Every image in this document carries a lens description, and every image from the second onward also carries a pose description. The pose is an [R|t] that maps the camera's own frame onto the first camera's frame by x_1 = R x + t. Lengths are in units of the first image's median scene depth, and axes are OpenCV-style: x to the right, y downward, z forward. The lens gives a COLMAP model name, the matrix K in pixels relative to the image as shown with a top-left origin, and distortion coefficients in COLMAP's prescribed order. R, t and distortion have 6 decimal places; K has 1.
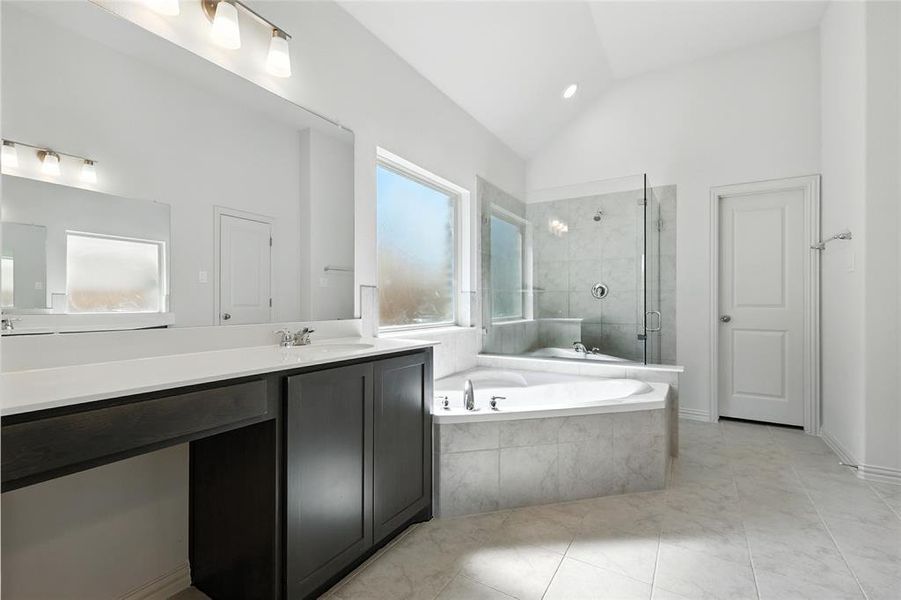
lens RADIAL K [[394.7, 0, 453.4], [0, 394.7, 300.6], [0, 0, 1]] dist [0.003486, -0.000733]
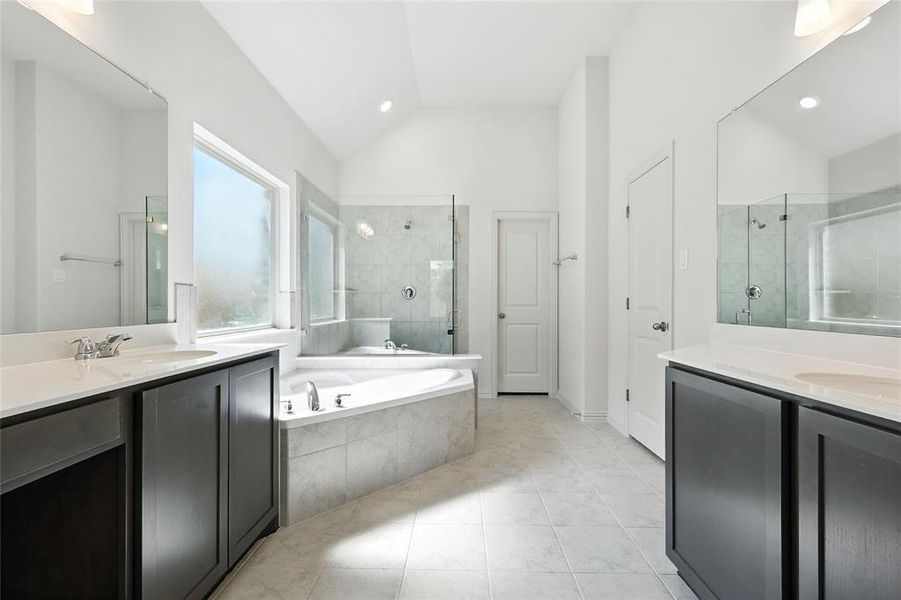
lens RADIAL K [[394.7, 0, 452.2], [0, 394.7, 303.5], [0, 0, 1]] dist [0.003486, -0.000733]
pose [[0.863569, -0.000604, 0.504231, -0.136492], [-0.002707, 0.999979, 0.005835, -0.001165], [-0.504224, -0.006404, 0.863549, -0.029622]]
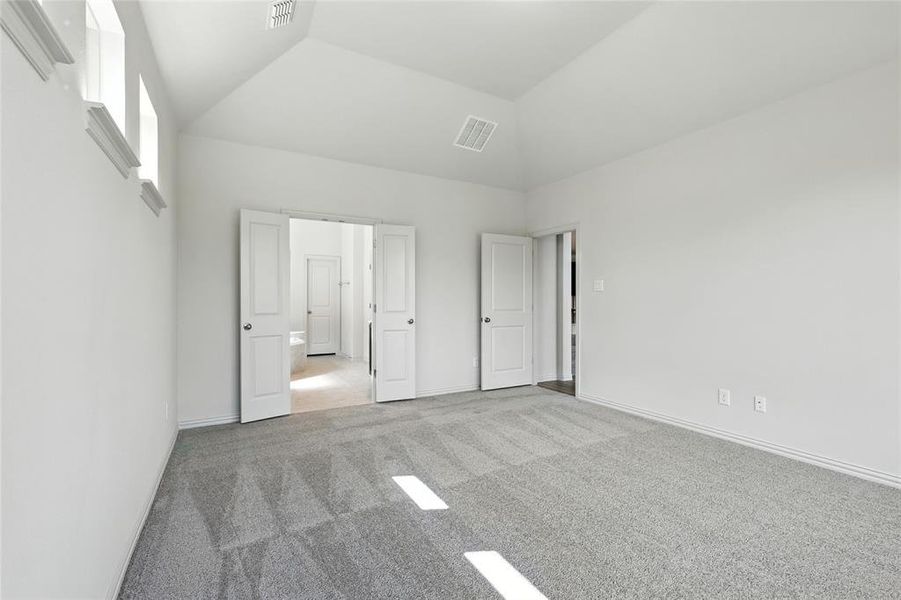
lens RADIAL K [[394.7, 0, 452.4], [0, 394.7, 305.1], [0, 0, 1]] dist [0.003486, -0.000733]
pose [[0.485437, 0.001934, 0.874269, -1.346607], [-0.005951, 0.999982, 0.001093, -0.004745], [-0.874251, -0.005733, 0.485440, -1.239037]]
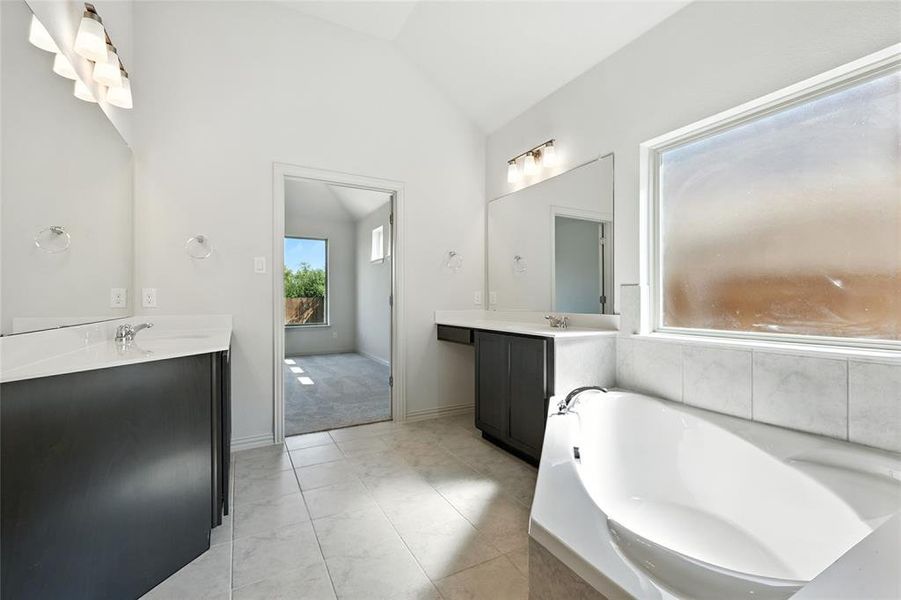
lens RADIAL K [[394.7, 0, 447.0], [0, 394.7, 301.0], [0, 0, 1]] dist [0.003486, -0.000733]
pose [[-0.509082, -0.000298, -0.860718, 0.883419], [0.002204, 0.999996, -0.001649, 0.008088], [0.860715, -0.002737, -0.509080, 1.047227]]
